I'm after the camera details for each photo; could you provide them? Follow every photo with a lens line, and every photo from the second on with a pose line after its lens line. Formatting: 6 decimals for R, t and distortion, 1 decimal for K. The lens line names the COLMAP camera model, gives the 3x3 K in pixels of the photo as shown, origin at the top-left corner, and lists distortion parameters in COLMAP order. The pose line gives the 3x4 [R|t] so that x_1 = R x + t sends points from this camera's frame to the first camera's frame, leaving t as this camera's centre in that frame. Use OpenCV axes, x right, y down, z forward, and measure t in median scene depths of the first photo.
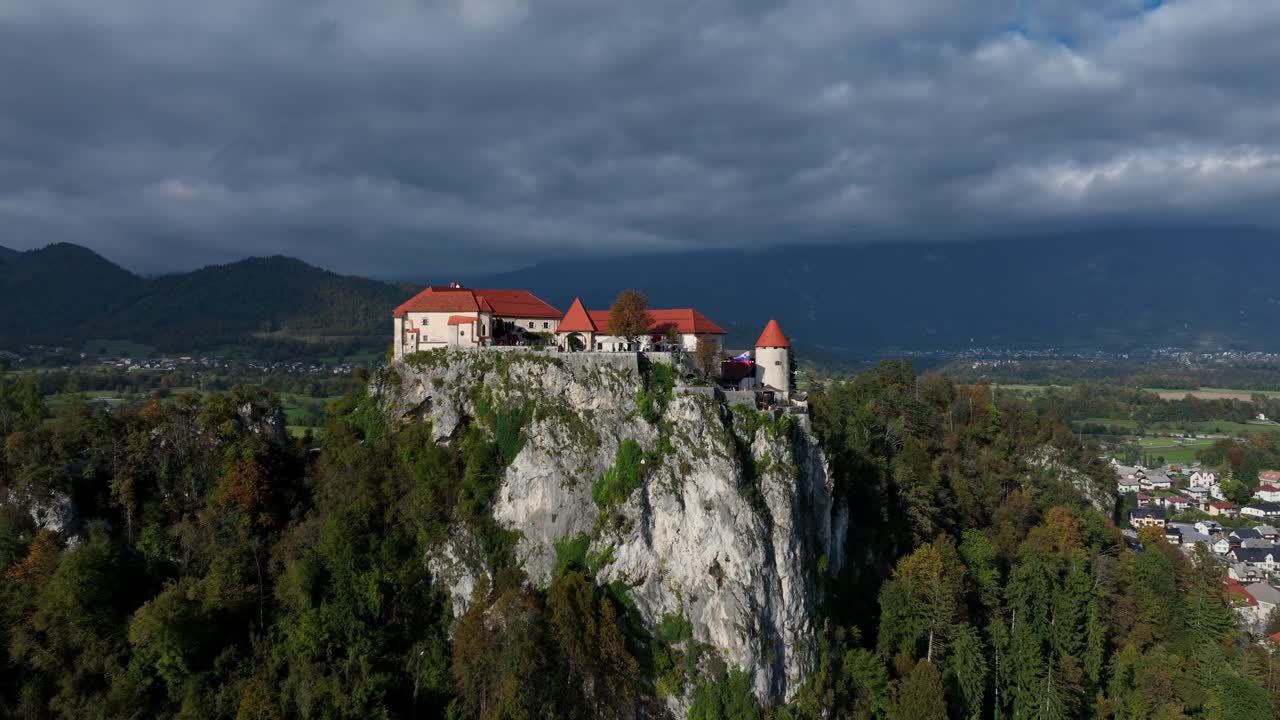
lens RADIAL K [[929.9, 0, 649.4], [0, 929.9, 347.6], [0, 0, 1]] dist [0.008323, 0.001210]
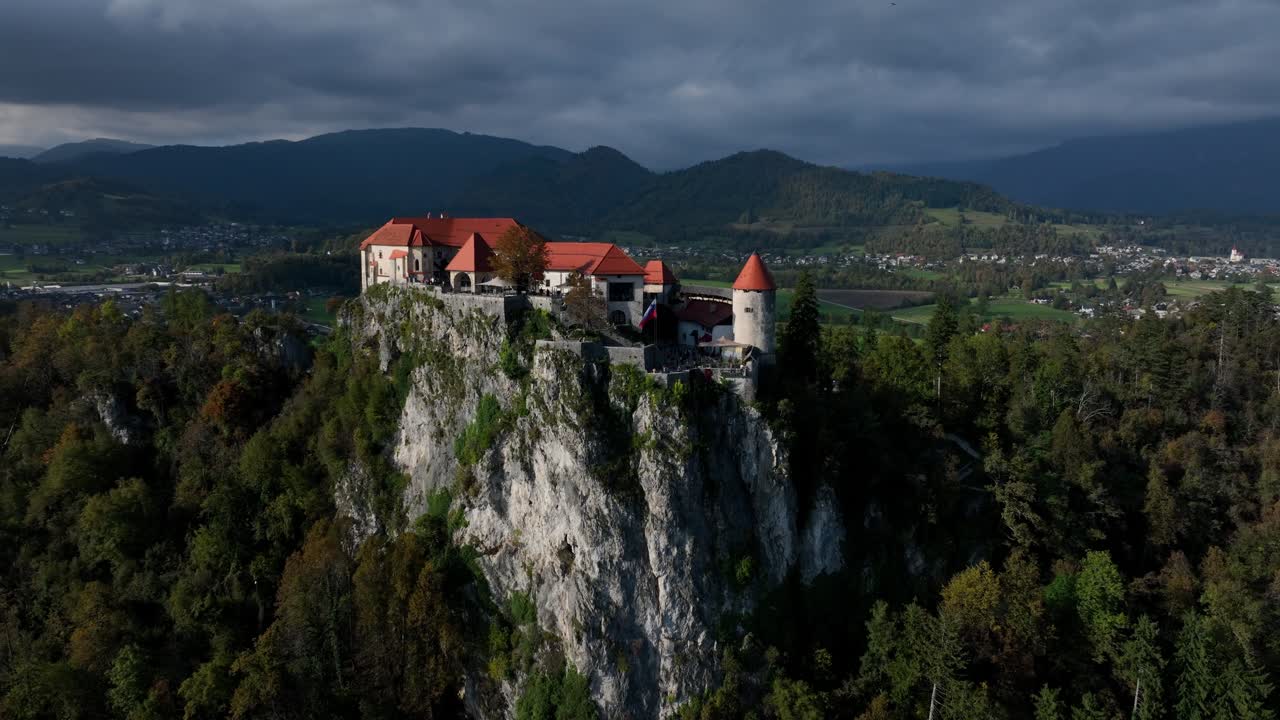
lens RADIAL K [[929.9, 0, 652.7], [0, 929.9, 337.0], [0, 0, 1]] dist [0.008323, 0.001210]
pose [[0.840857, 0.066074, -0.537210, 0.568944], [-0.005739, 0.993554, 0.113219, -0.057253], [0.541228, -0.092118, 0.835815, 0.327127]]
